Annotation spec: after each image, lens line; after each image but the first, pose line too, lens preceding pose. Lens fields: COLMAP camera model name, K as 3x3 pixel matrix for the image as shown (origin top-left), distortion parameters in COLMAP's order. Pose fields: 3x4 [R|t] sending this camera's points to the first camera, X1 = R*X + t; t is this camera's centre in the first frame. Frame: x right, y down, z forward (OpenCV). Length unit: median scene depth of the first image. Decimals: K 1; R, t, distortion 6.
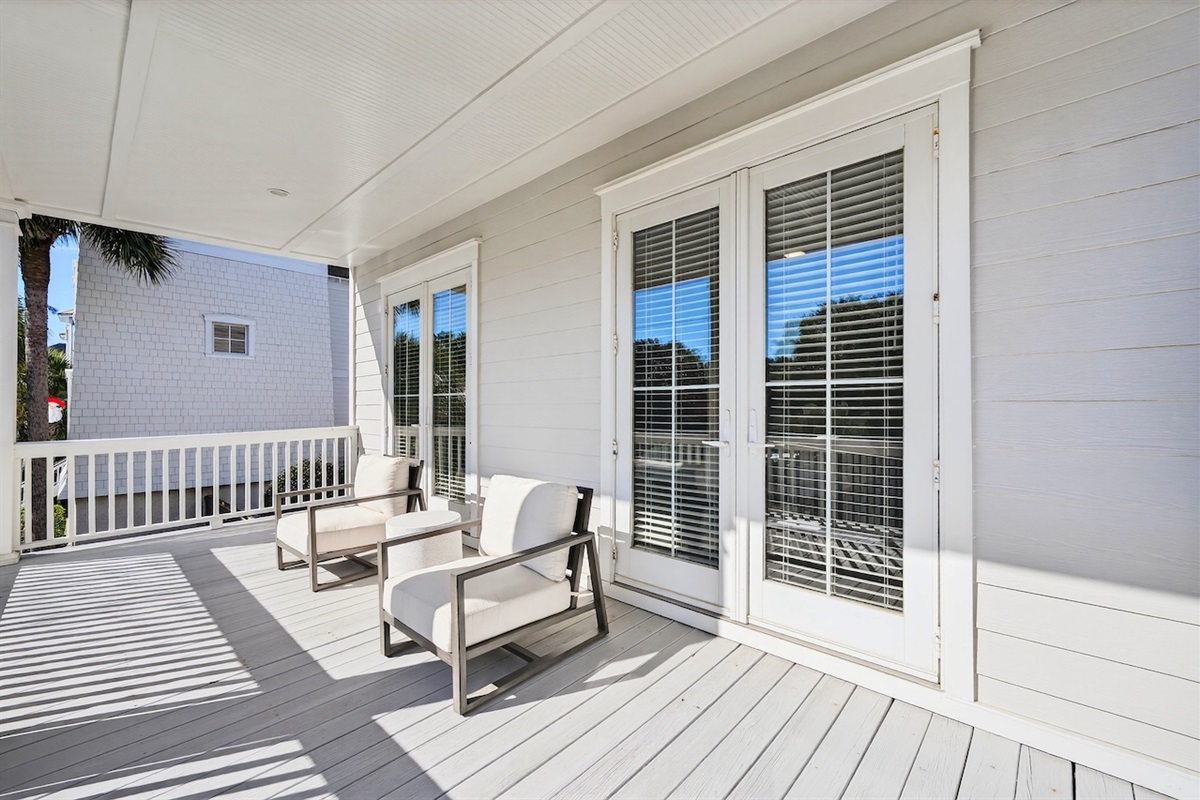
lens RADIAL K [[486.2, 0, 601.2], [0, 486.2, 405.0], [0, 0, 1]] dist [-0.004708, 0.000230]
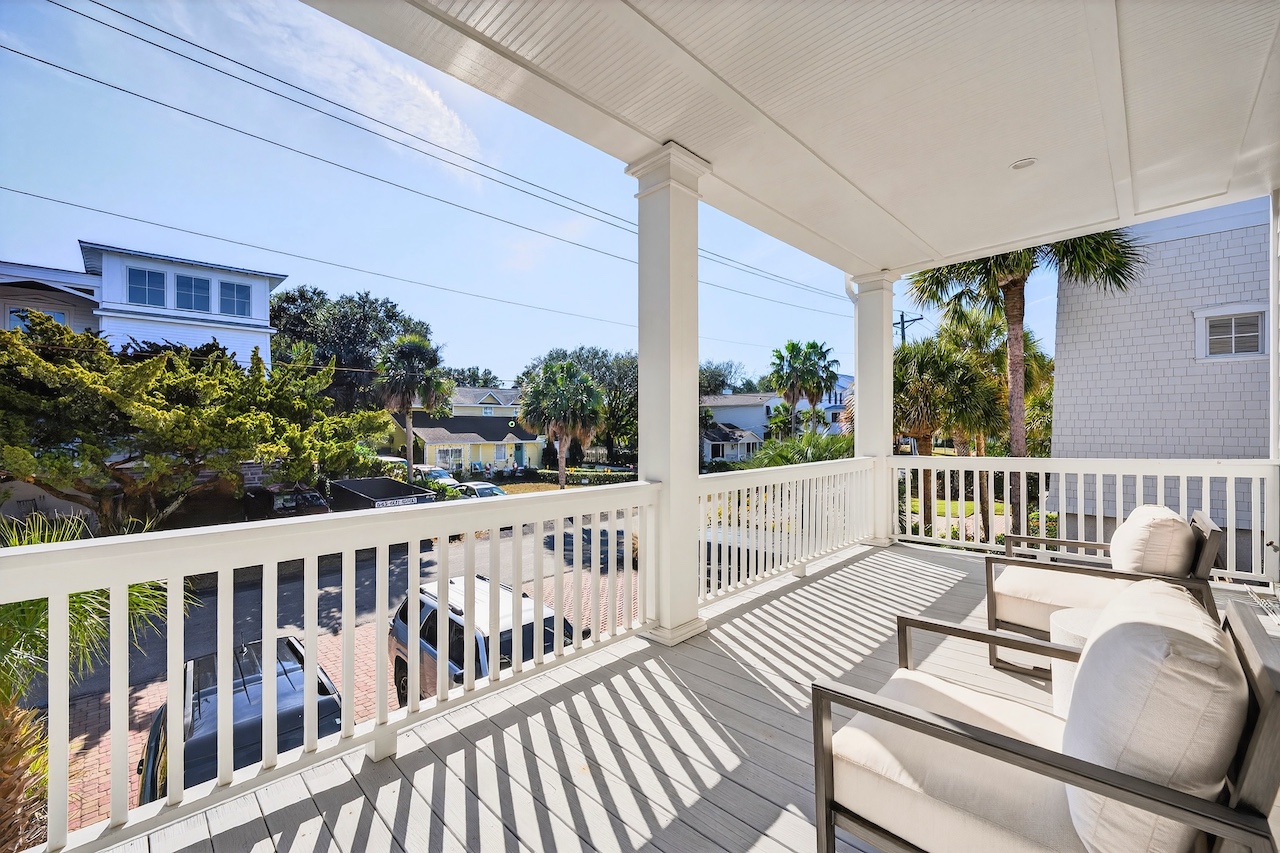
lens RADIAL K [[518.6, 0, 648.7], [0, 518.6, 429.5], [0, 0, 1]] dist [-0.004708, 0.000230]
pose [[-0.029211, 0.003963, -0.999565, 0.169704], [0.008740, 0.999955, 0.003710, -0.001507], [0.999535, -0.008628, -0.029244, 0.322363]]
